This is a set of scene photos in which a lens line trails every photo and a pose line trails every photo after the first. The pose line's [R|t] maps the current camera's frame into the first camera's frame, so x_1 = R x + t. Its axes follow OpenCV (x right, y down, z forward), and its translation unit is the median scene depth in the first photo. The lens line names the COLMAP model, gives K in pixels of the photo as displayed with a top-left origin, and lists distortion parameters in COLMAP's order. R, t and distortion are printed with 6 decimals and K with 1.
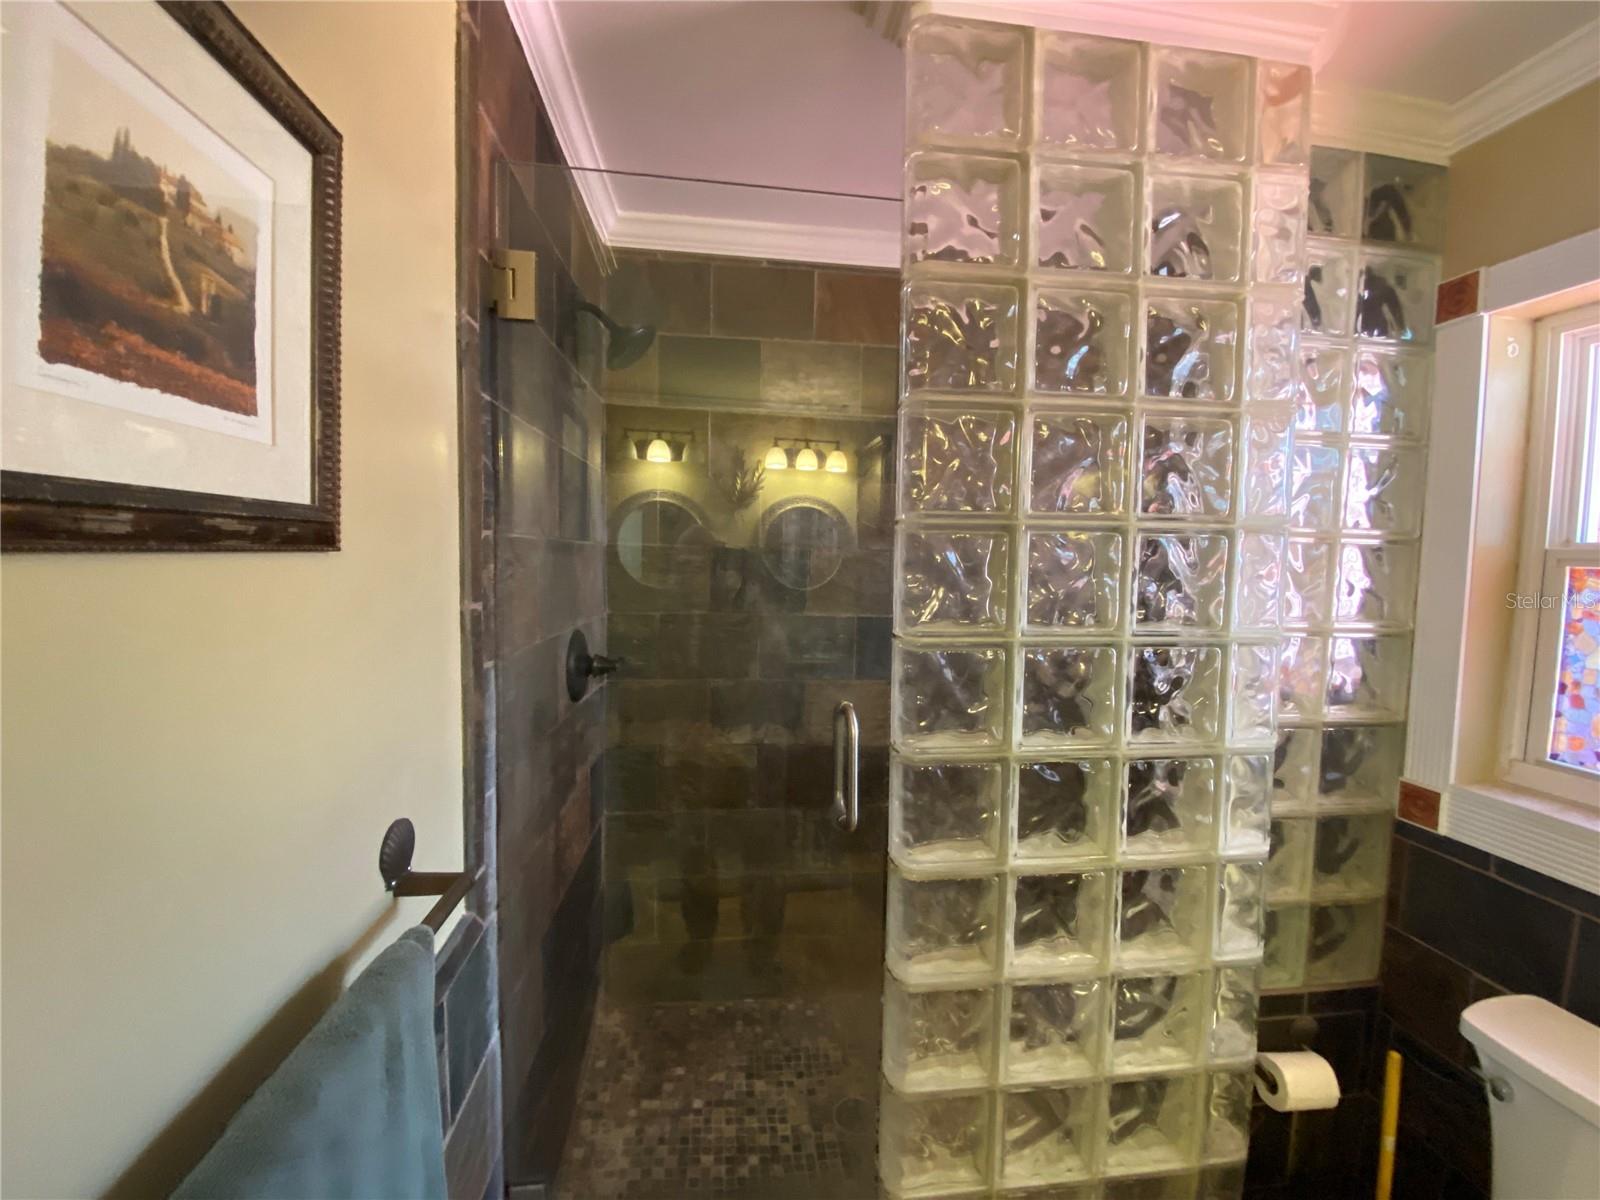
lens RADIAL K [[651.4, 0, 813.1], [0, 651.4, 601.3], [0, 0, 1]] dist [-0.000853, -0.010358]
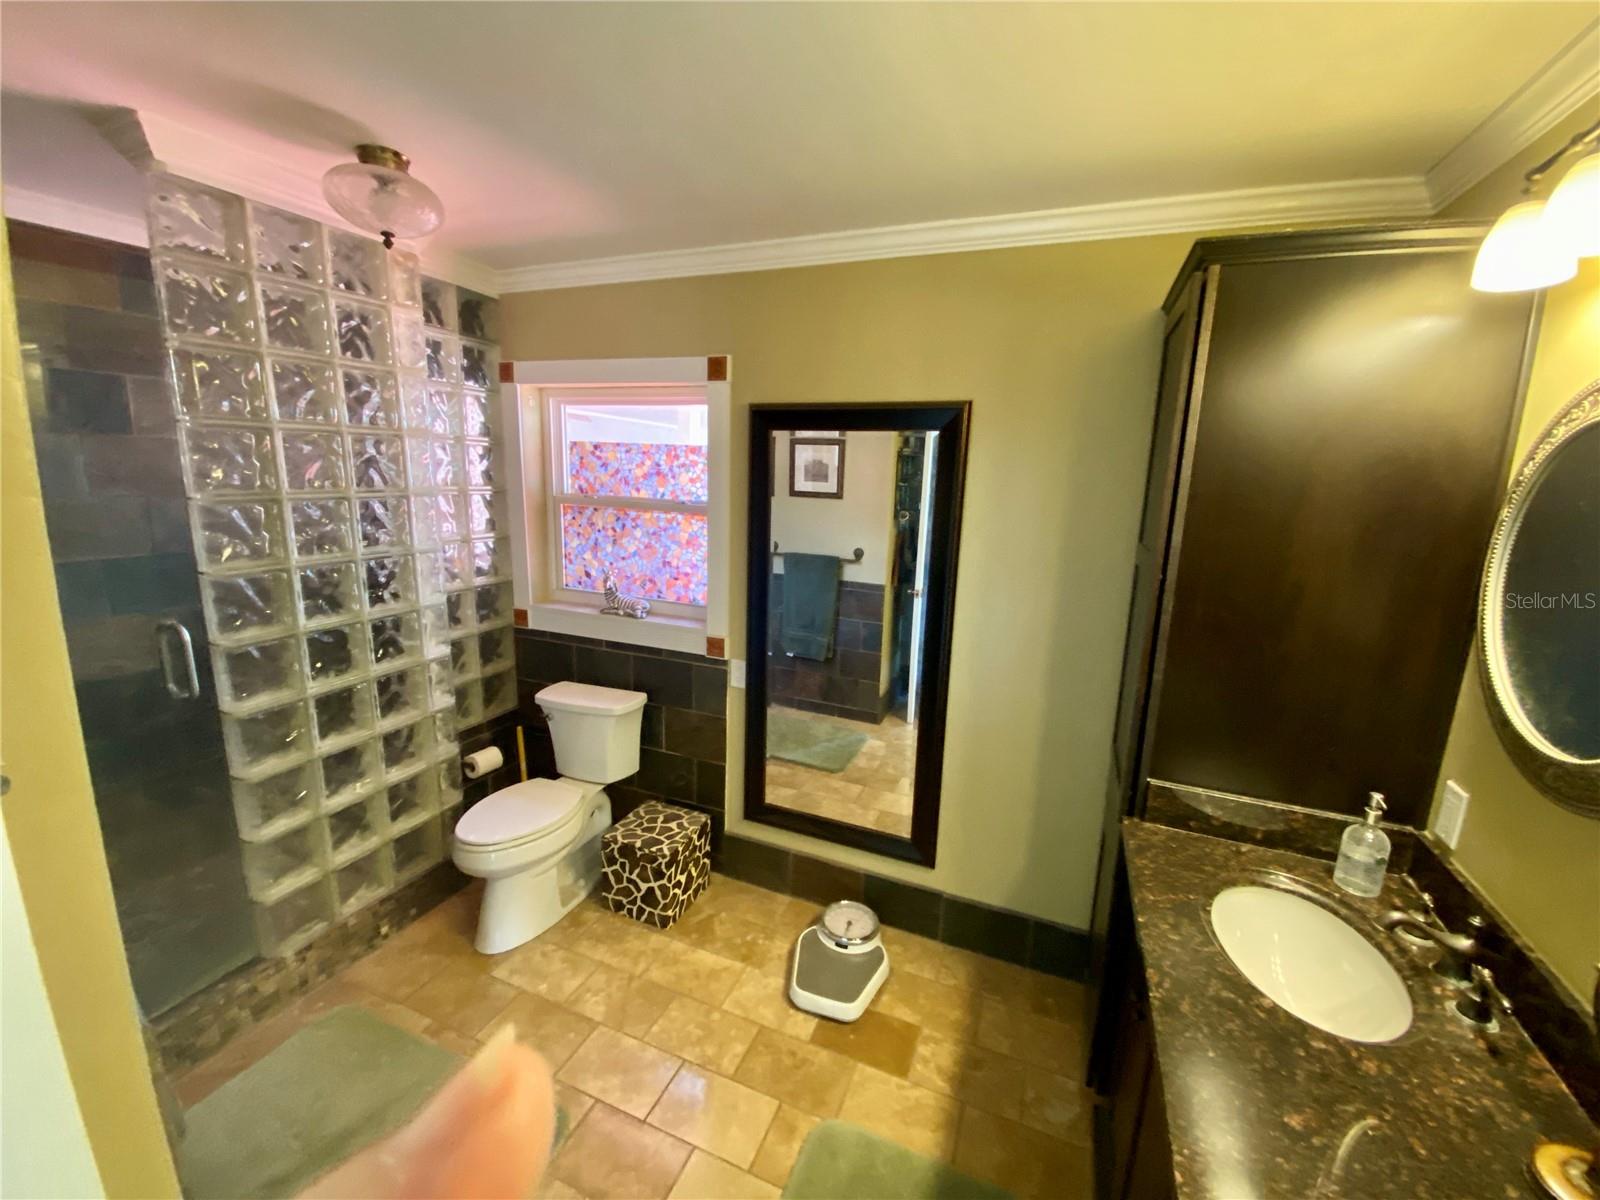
lens RADIAL K [[651.4, 0, 790.0], [0, 651.4, 599.9], [0, 0, 1]] dist [-0.000853, -0.010358]
pose [[0.512172, -0.174486, 0.840972, -0.451204], [0.044434, 0.983218, 0.176938, -0.092364], [-0.857733, -0.053255, 0.511330, -0.972508]]
